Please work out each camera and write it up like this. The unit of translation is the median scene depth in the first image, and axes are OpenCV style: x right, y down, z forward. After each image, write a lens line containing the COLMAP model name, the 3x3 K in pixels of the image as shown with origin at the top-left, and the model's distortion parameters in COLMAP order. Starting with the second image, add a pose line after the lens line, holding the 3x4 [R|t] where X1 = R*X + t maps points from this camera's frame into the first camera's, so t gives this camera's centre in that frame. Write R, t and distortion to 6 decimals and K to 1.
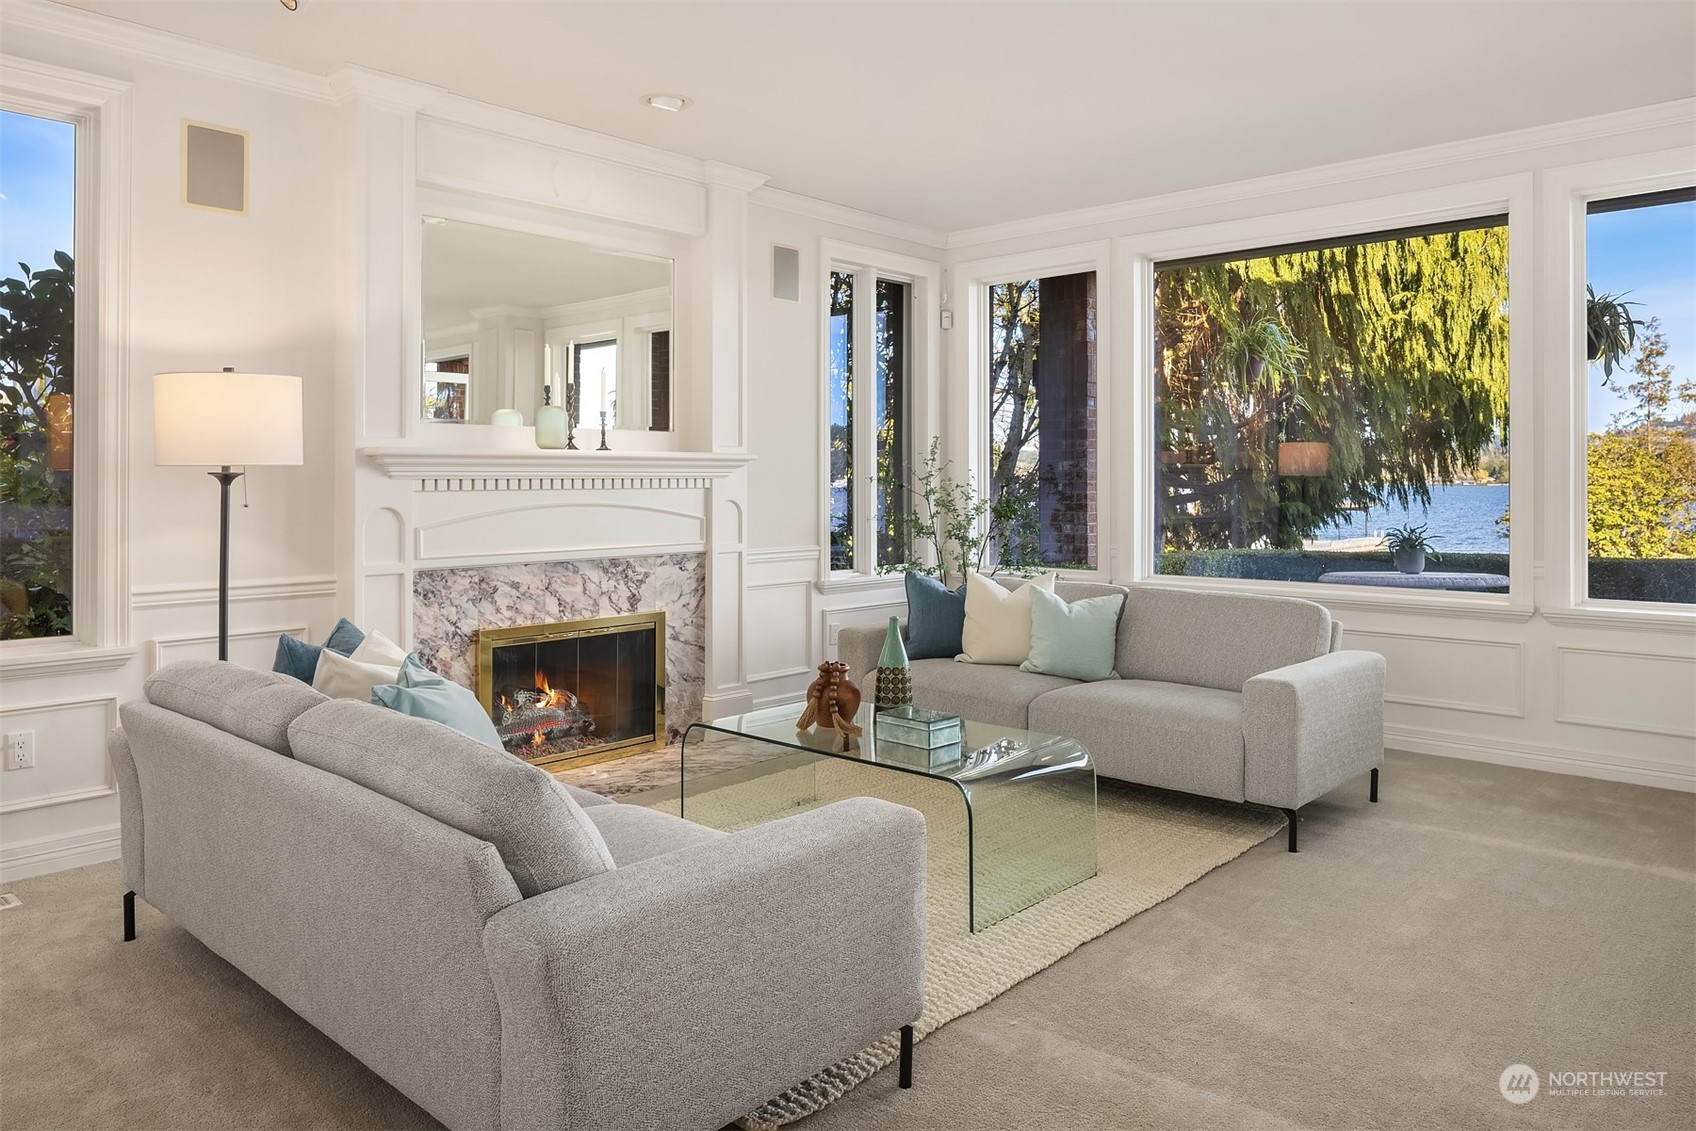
lens RADIAL K [[1151.5, 0, 819.4], [0, 1151.5, 479.8], [0, 0, 1]] dist [-0.009884, -0.001095]
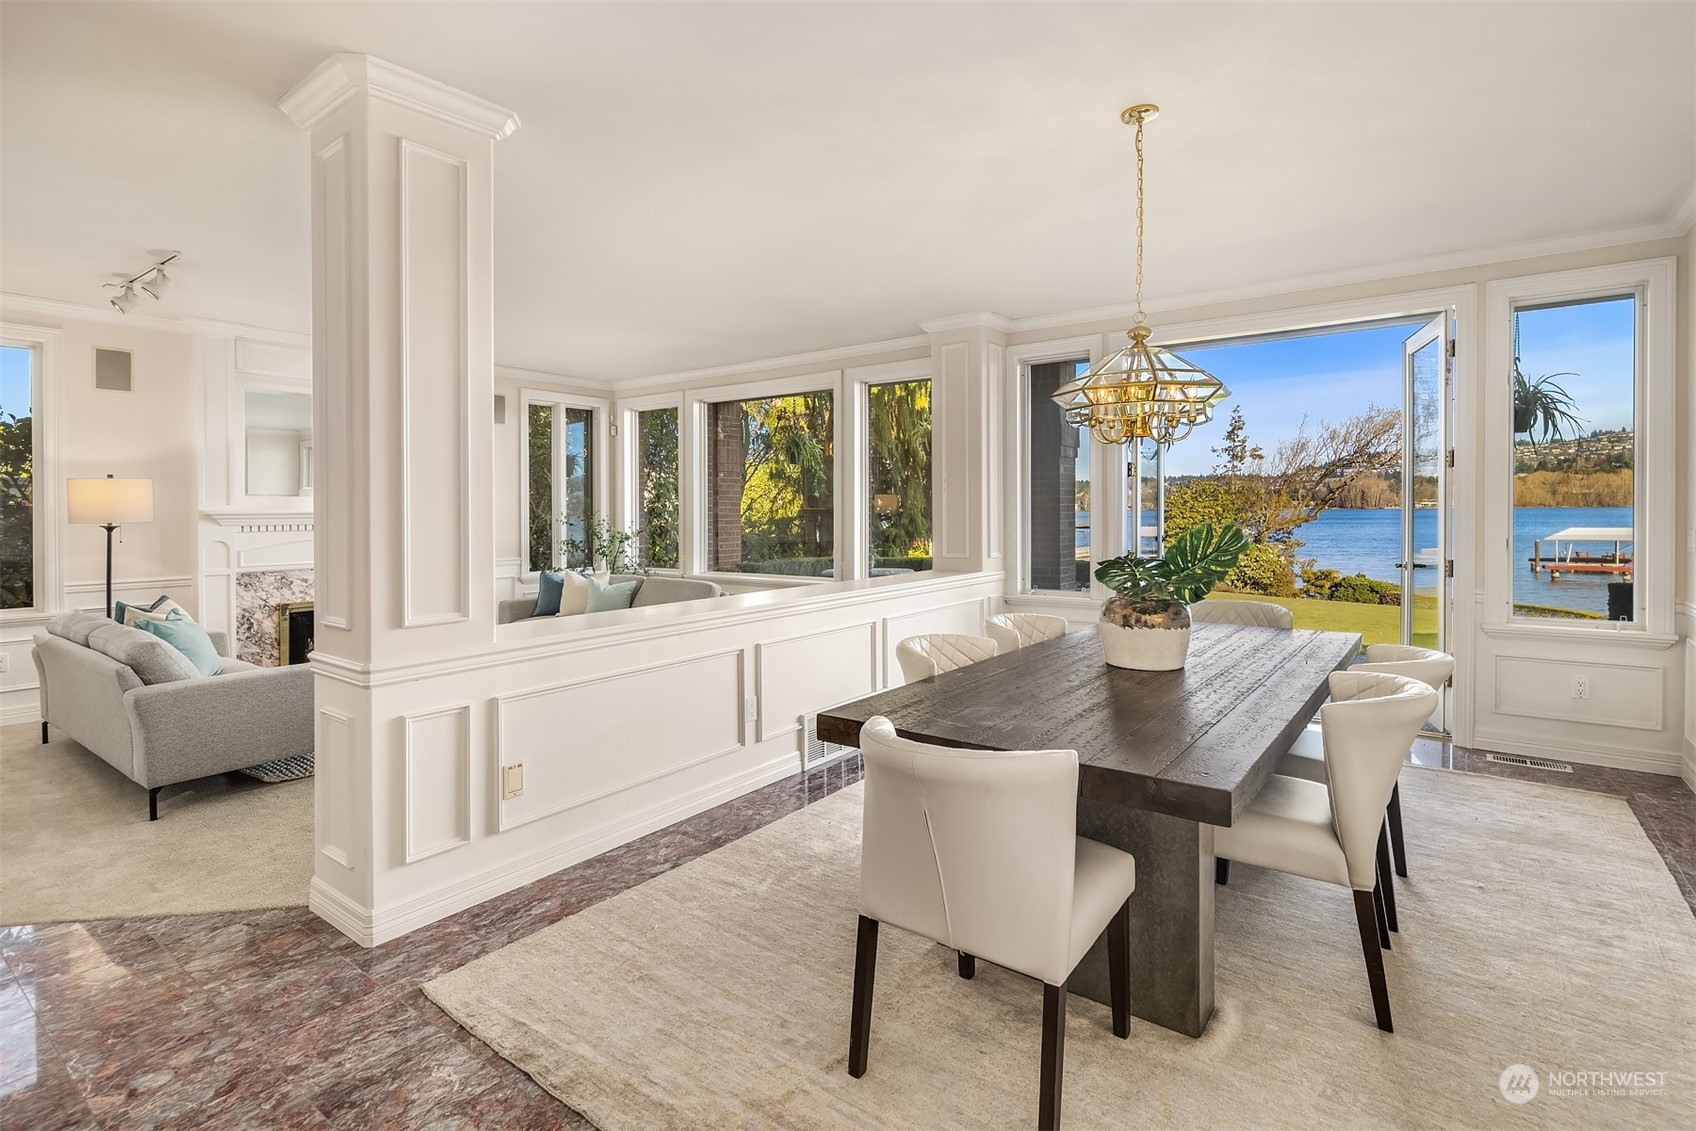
lens RADIAL K [[821.9, 0, 839.4], [0, 821.9, 518.4], [0, 0, 1]] dist [-0.002406, -0.001793]
pose [[0.993774, -0.004649, 0.111320, 0.520211], [0.003136, 0.999900, 0.013767, -0.030127], [-0.111373, -0.013332, 0.993689, -0.506832]]
